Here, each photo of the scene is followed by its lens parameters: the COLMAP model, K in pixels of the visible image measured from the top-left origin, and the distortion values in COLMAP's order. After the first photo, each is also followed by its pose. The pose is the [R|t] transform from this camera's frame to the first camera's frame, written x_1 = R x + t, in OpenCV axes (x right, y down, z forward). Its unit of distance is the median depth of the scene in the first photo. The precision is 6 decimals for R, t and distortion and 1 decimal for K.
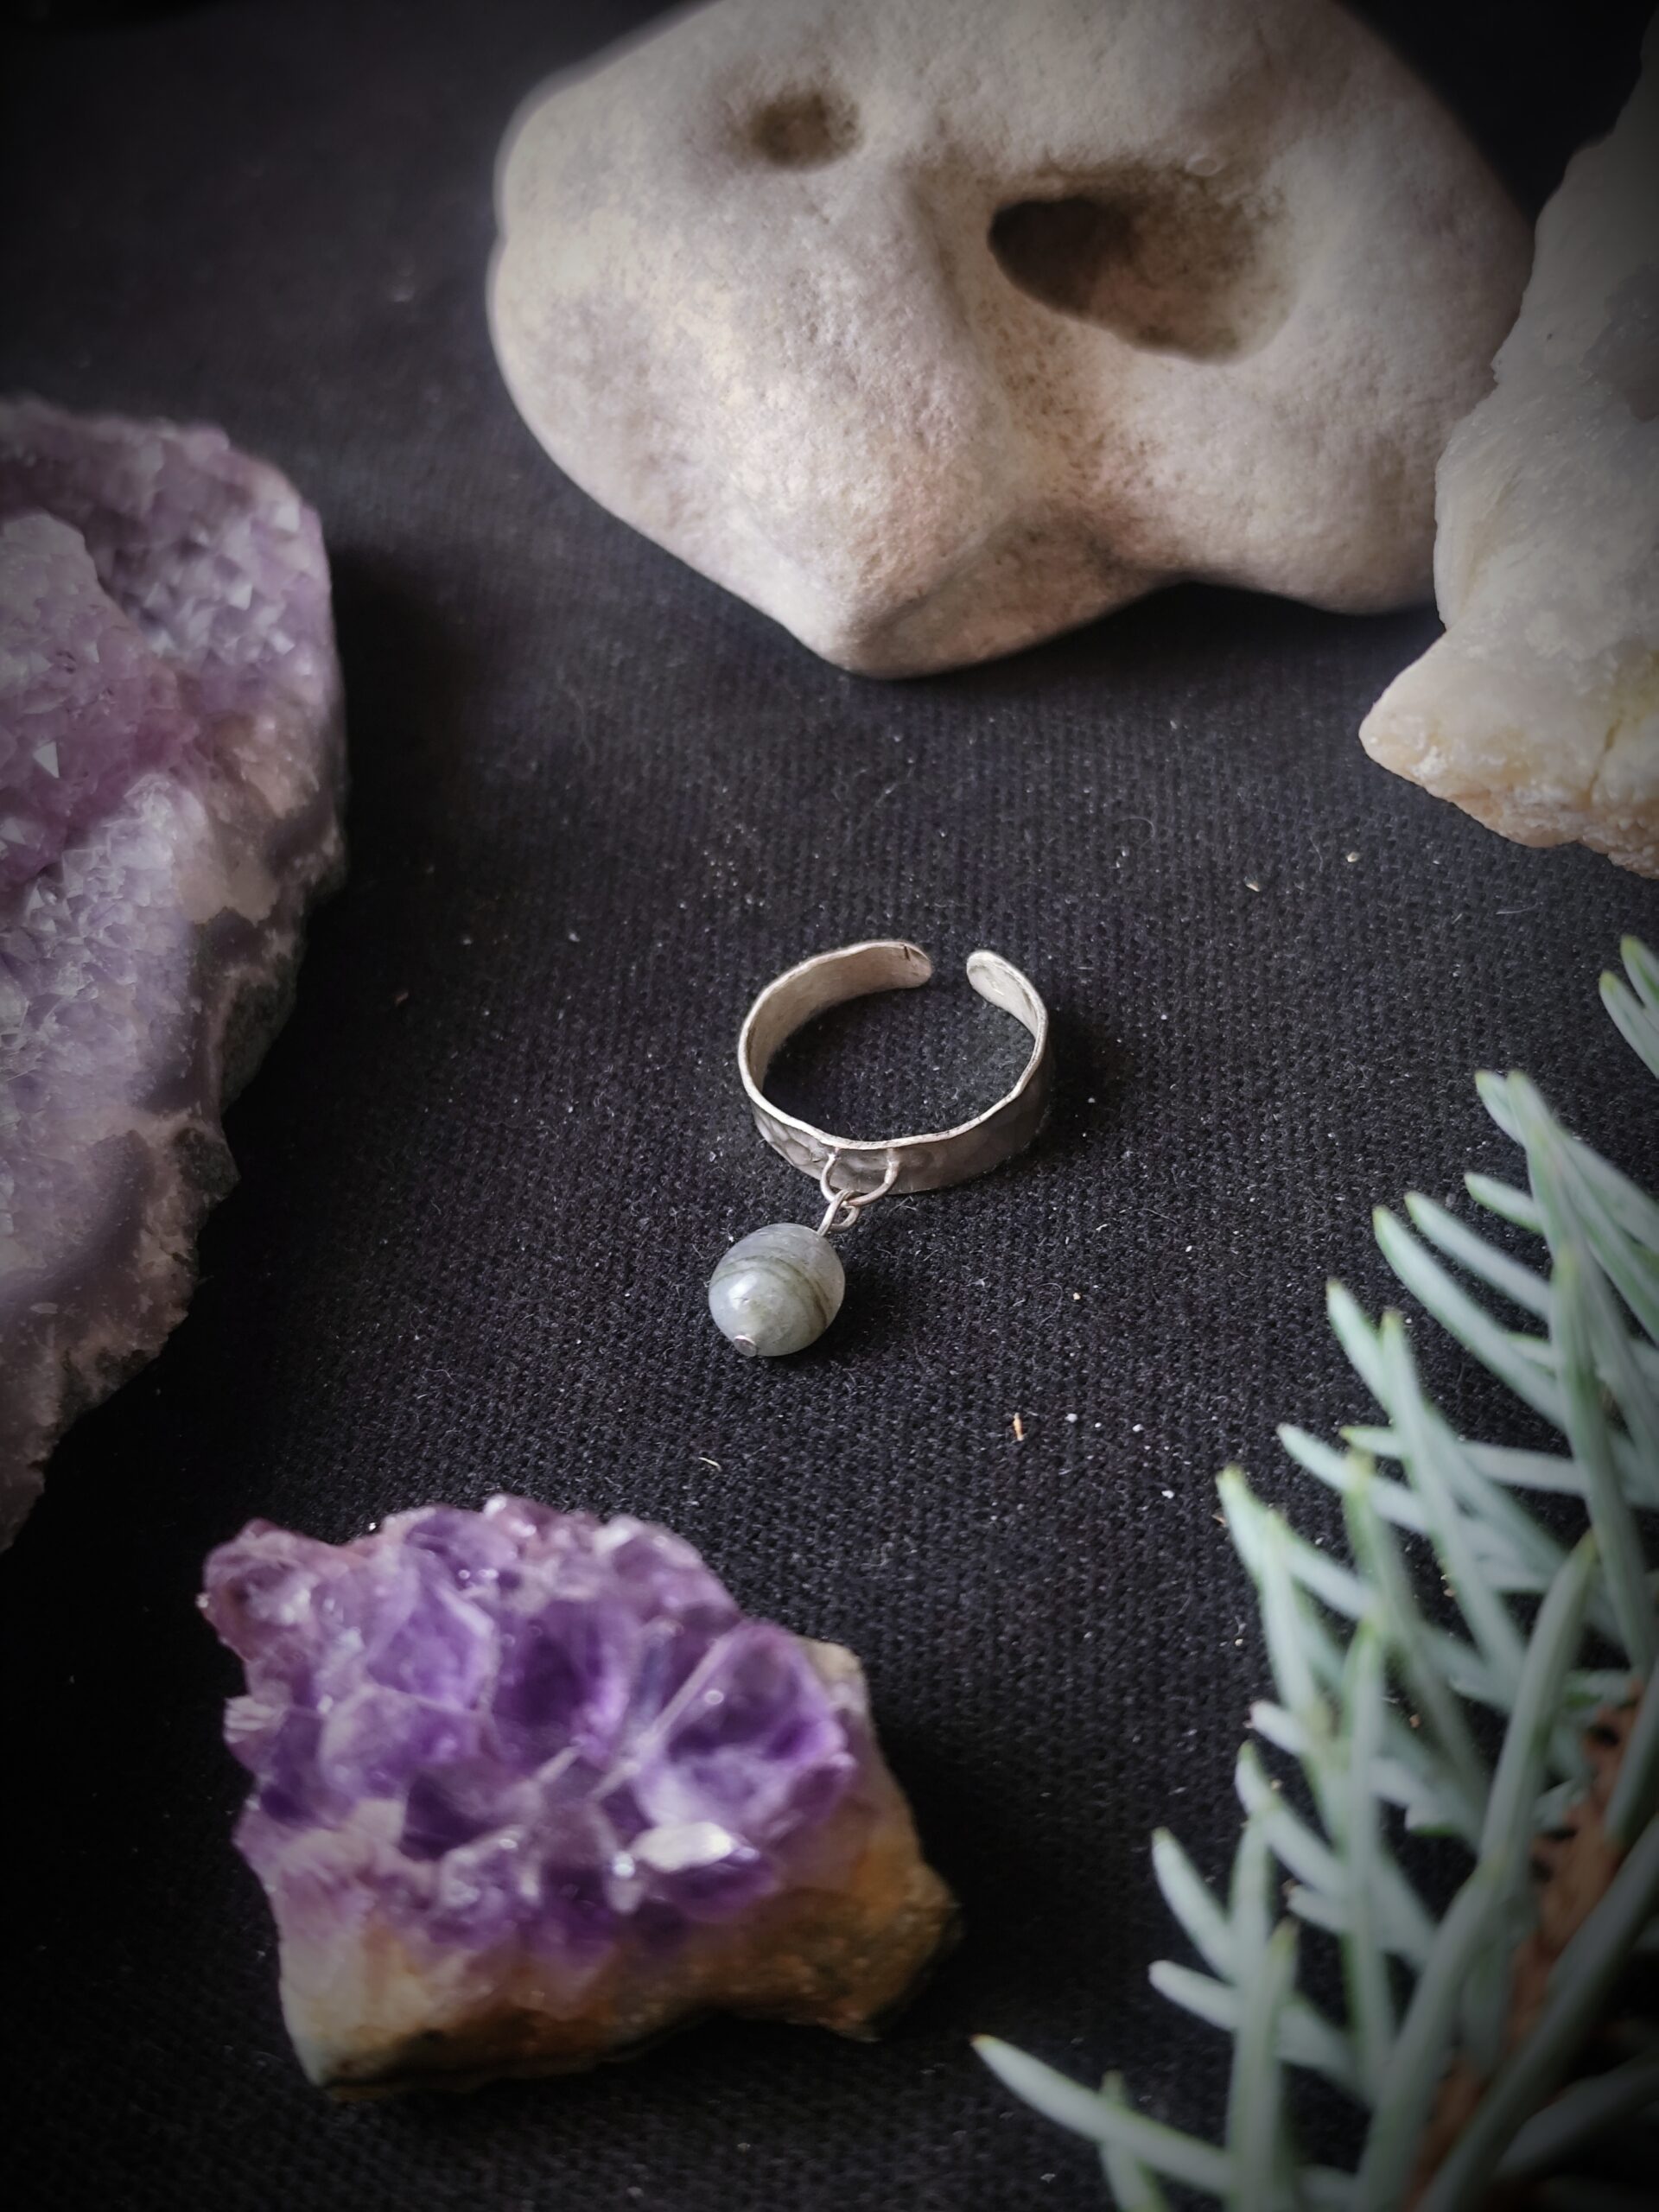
lens RADIAL K [[3236.0, 0, 827.5], [0, 3236.0, 1096.7], [0, 0, 1]] dist [0.031968, 0.000000]
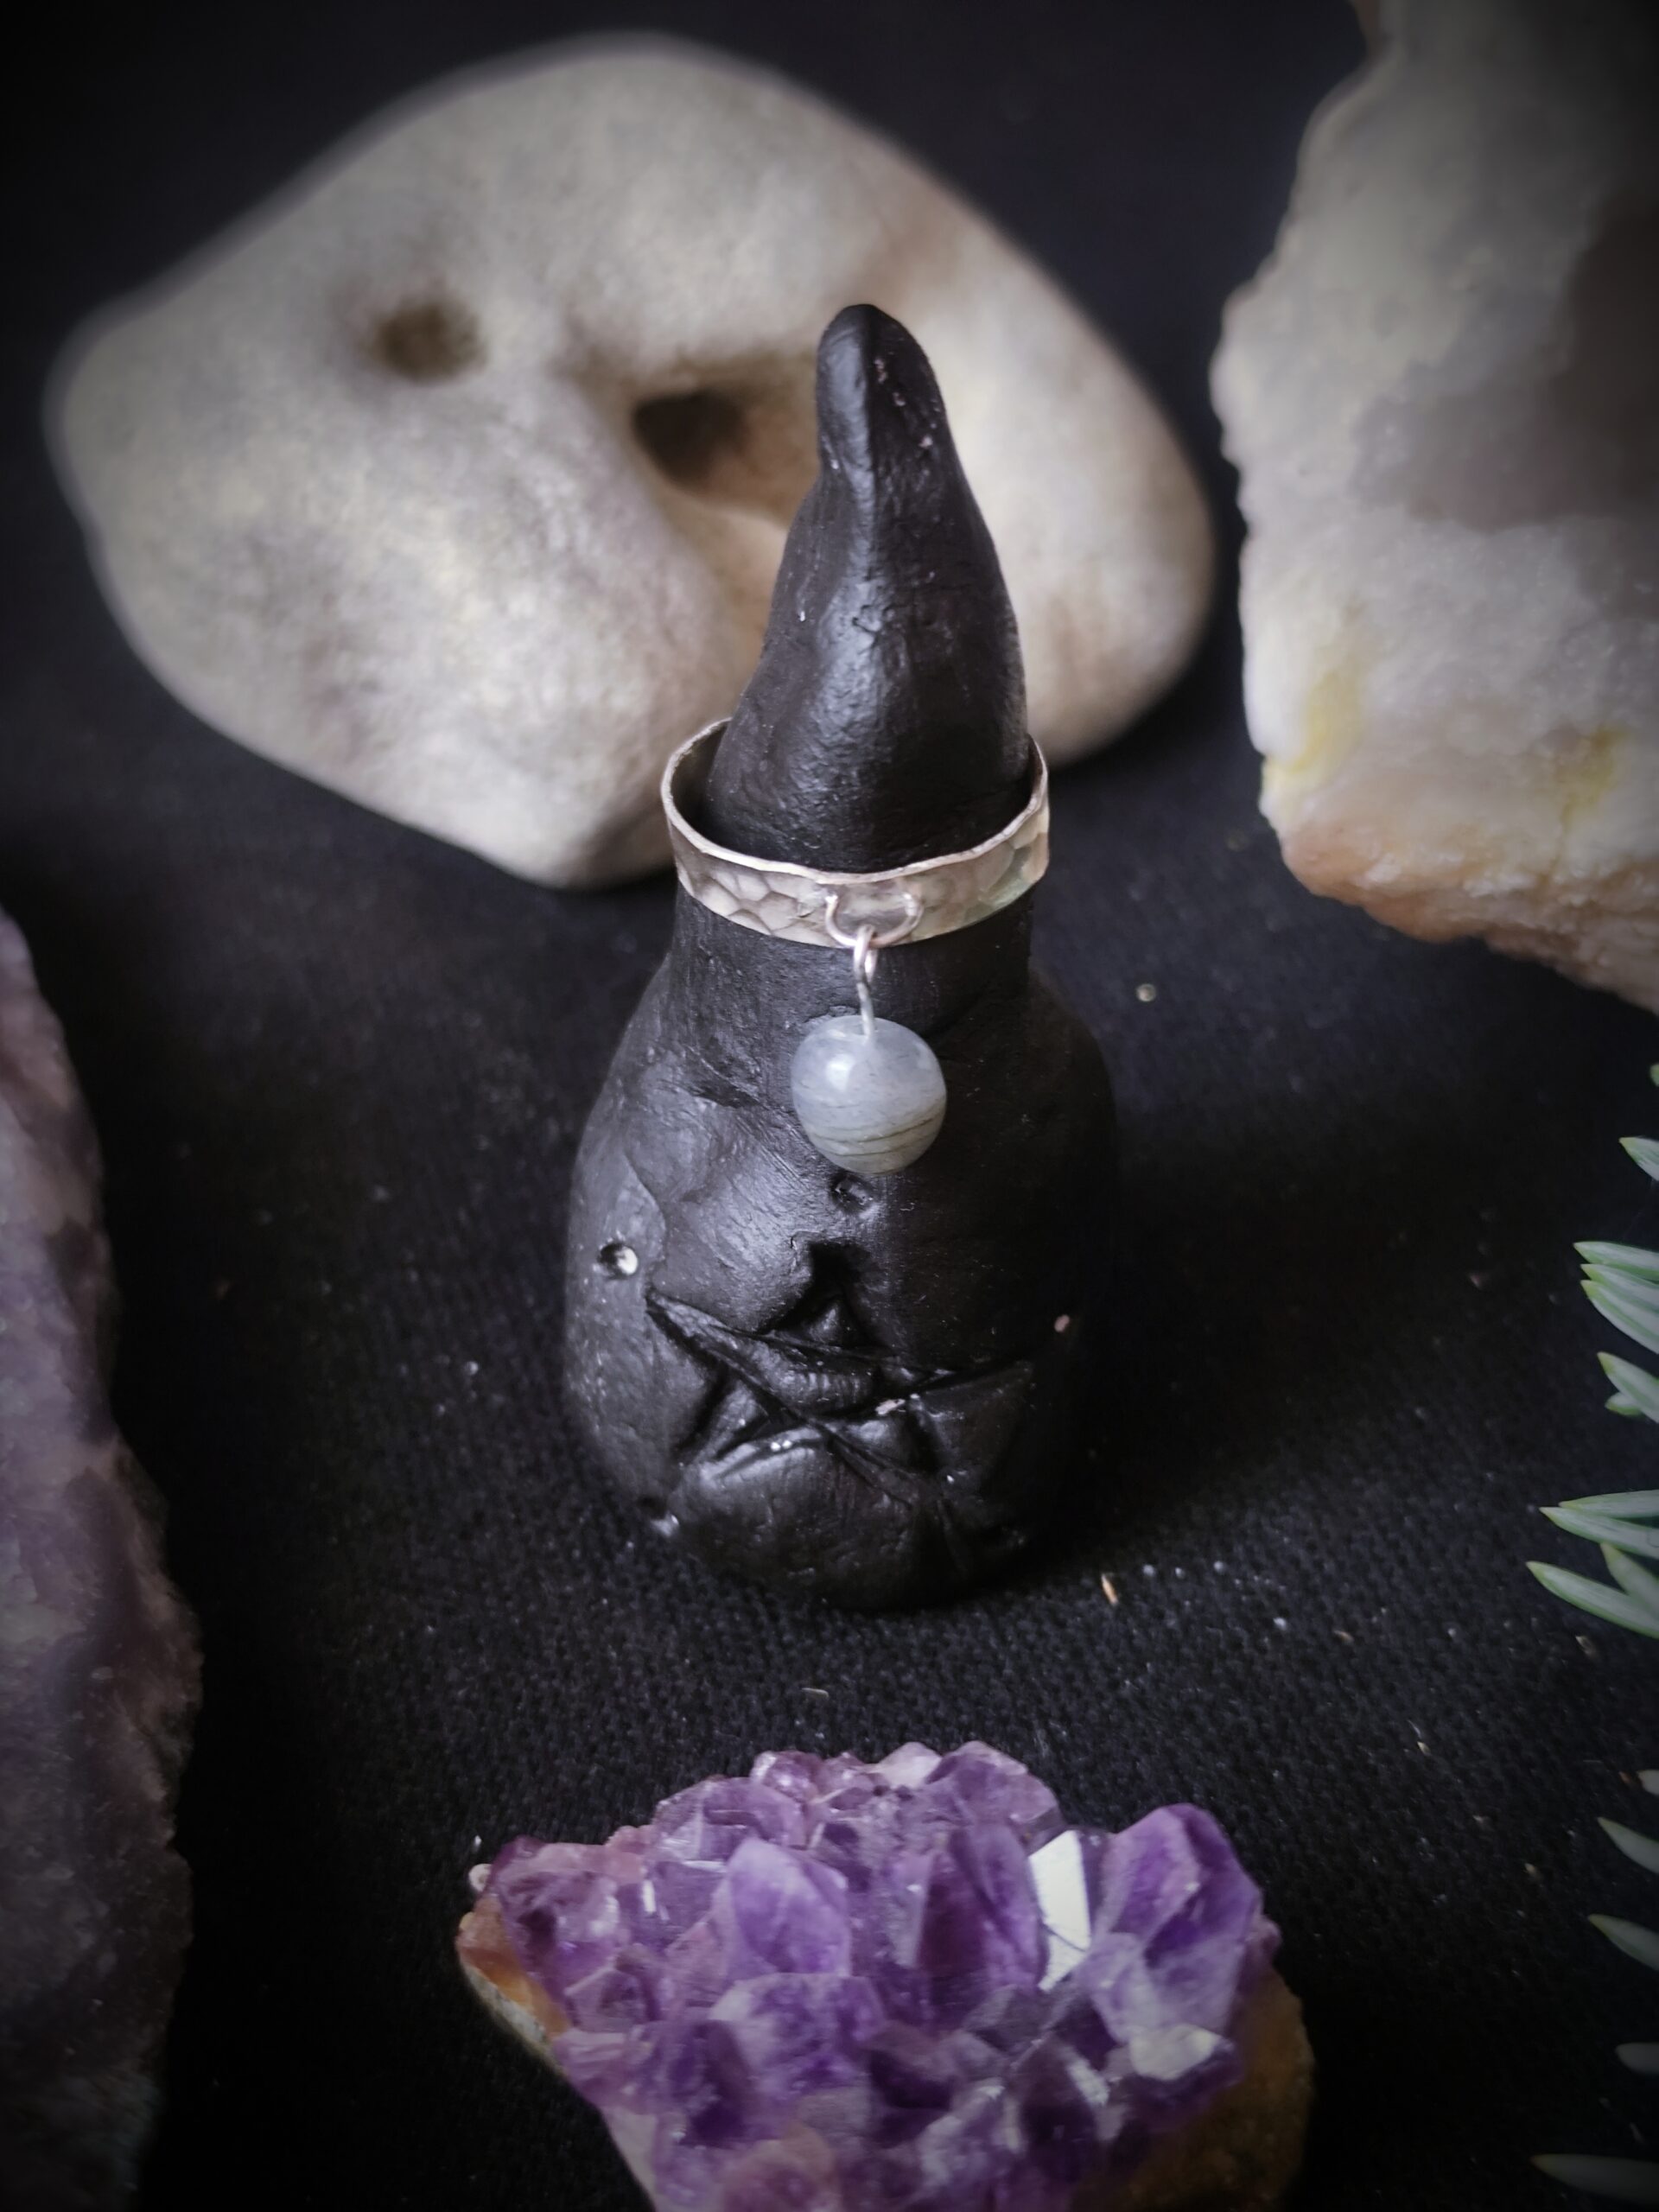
lens RADIAL K [[3236.0, 0, 846.4], [0, 3236.0, 1118.3], [0, 0, 1]] dist [0.031968, 0.000000]
pose [[0.926875, -0.148709, 0.344658, -0.280308], [0.172496, 0.984229, -0.039224, -0.011548], [-0.333389, 0.095808, 0.937909, 0.077260]]
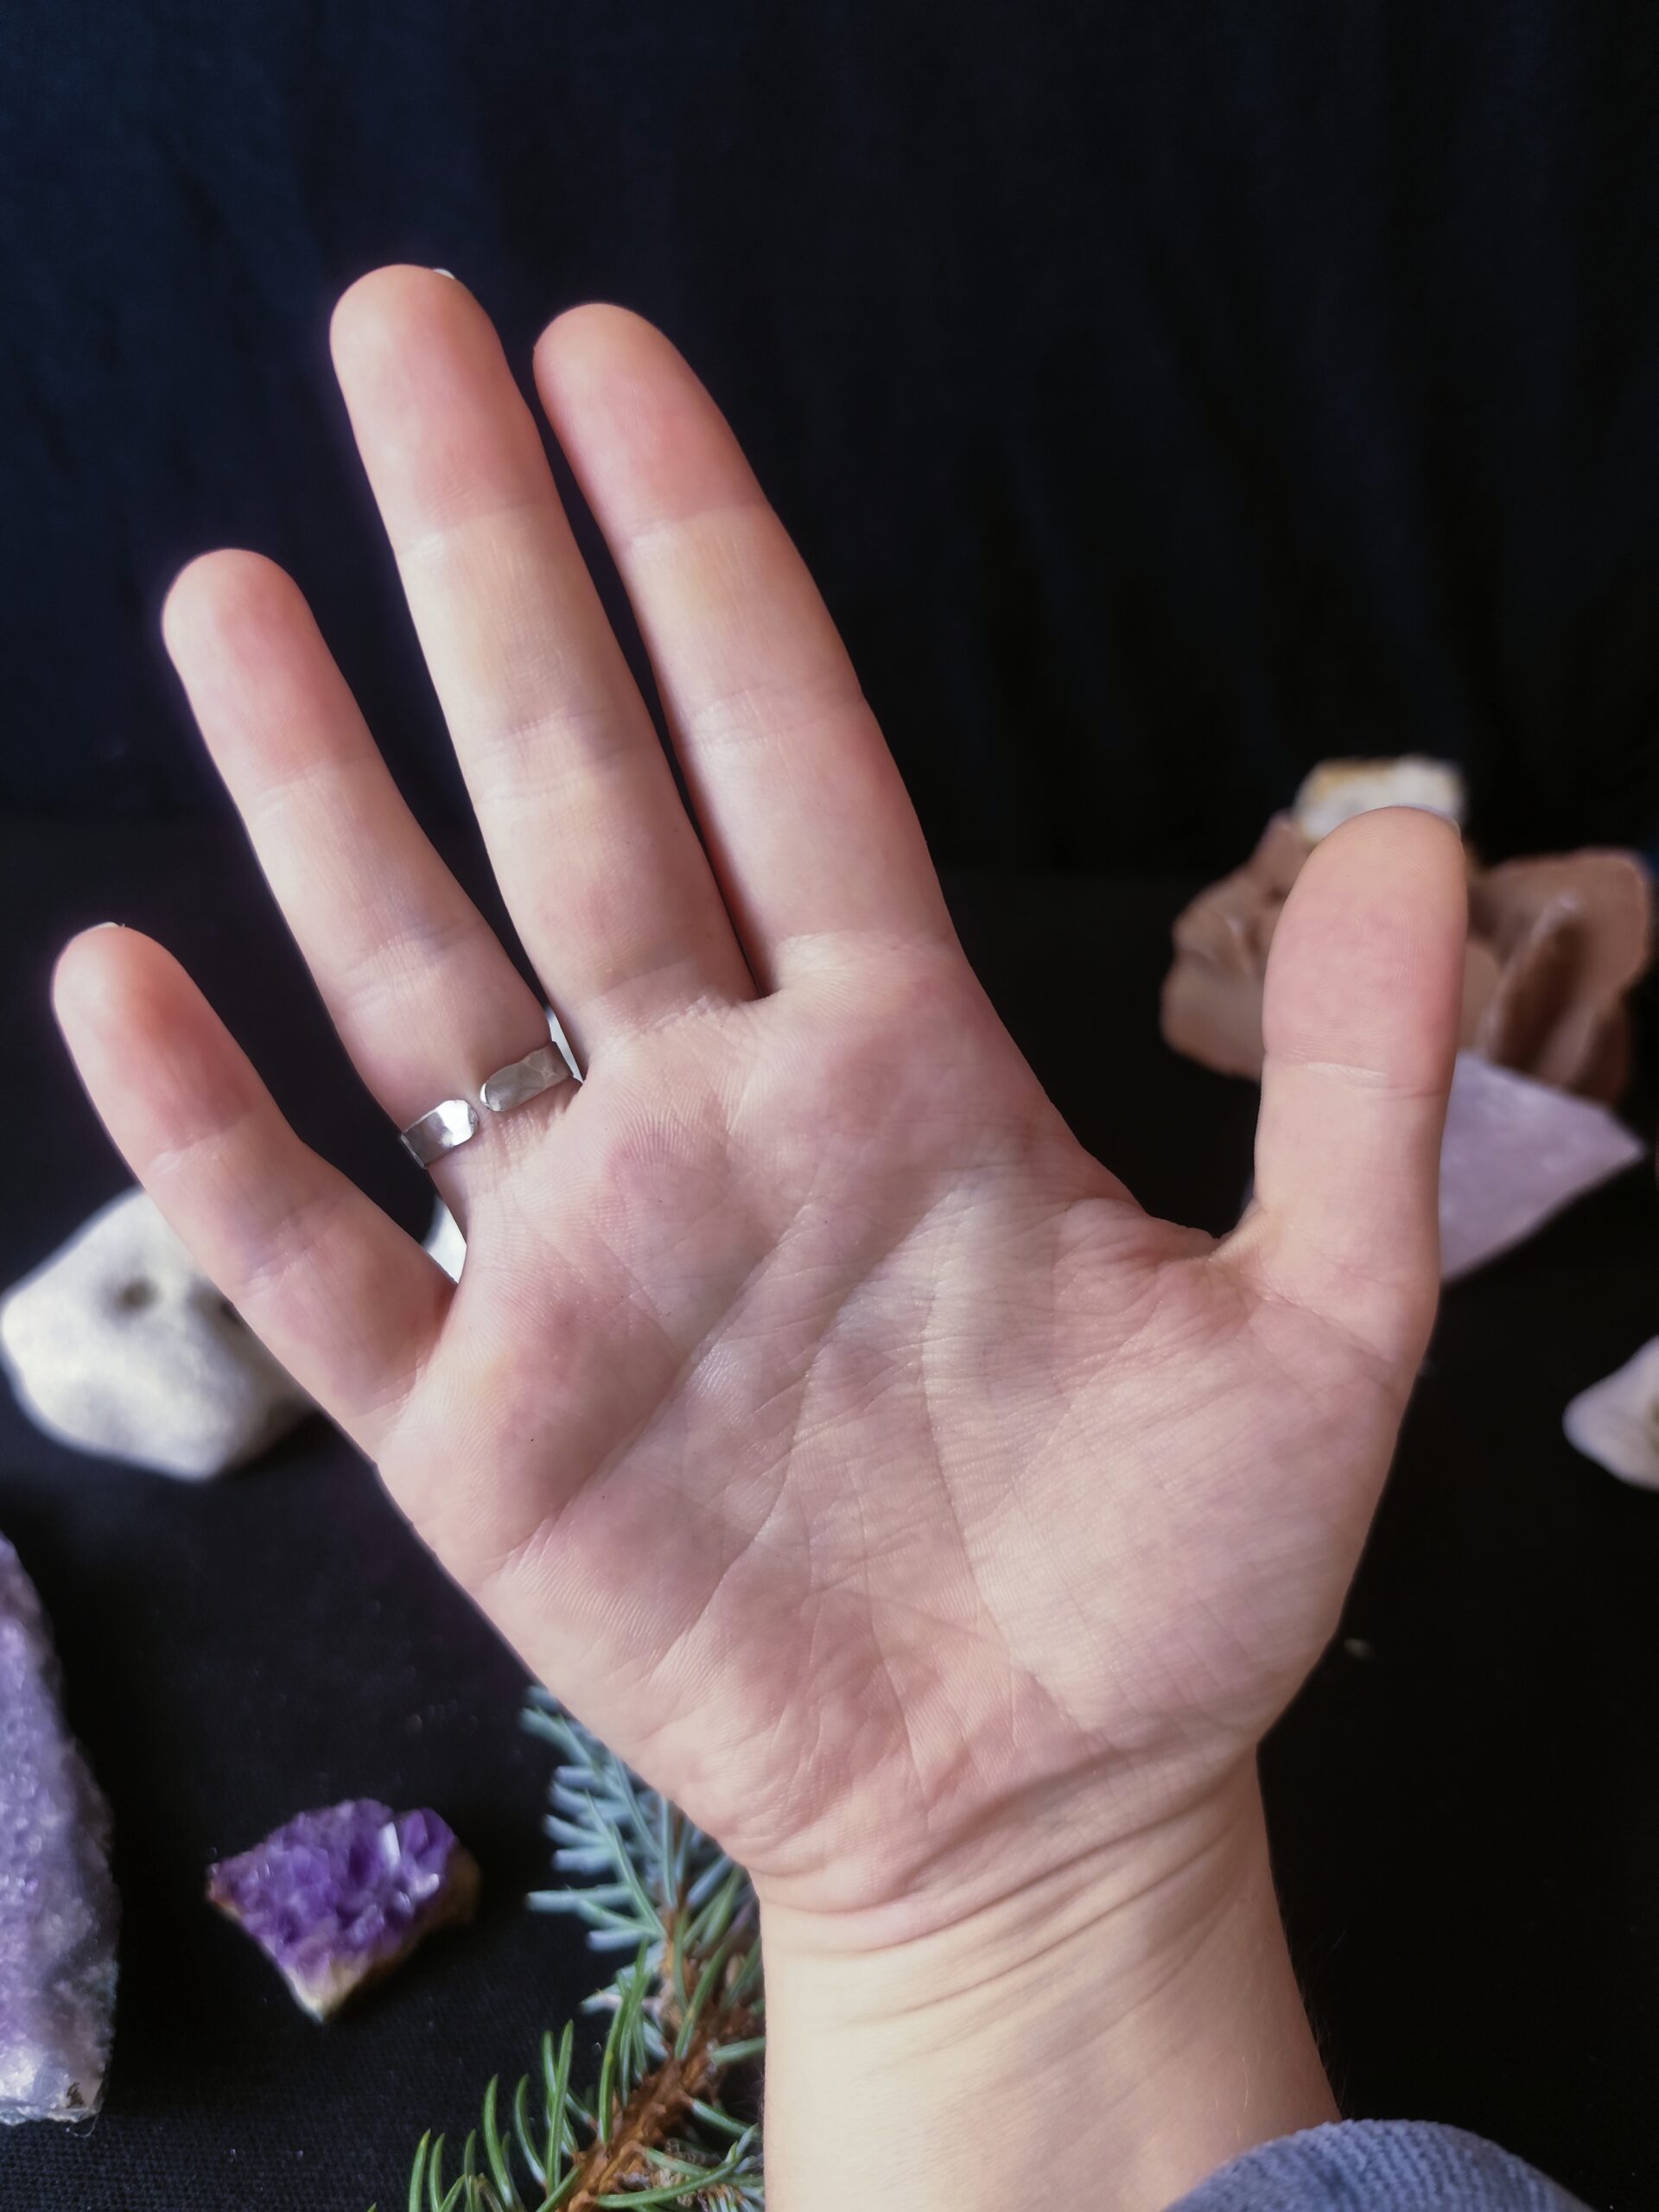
lens RADIAL K [[1704.9, 0, 829.0], [0, 1704.9, 1097.2], [0, 0, 1]] dist [0.010610, -0.004445]
pose [[0.786037, -0.219311, 0.577970, -0.373363], [0.300720, 0.952527, -0.047542, -0.224568], [-0.540105, 0.211177, 0.814672, -0.559890]]
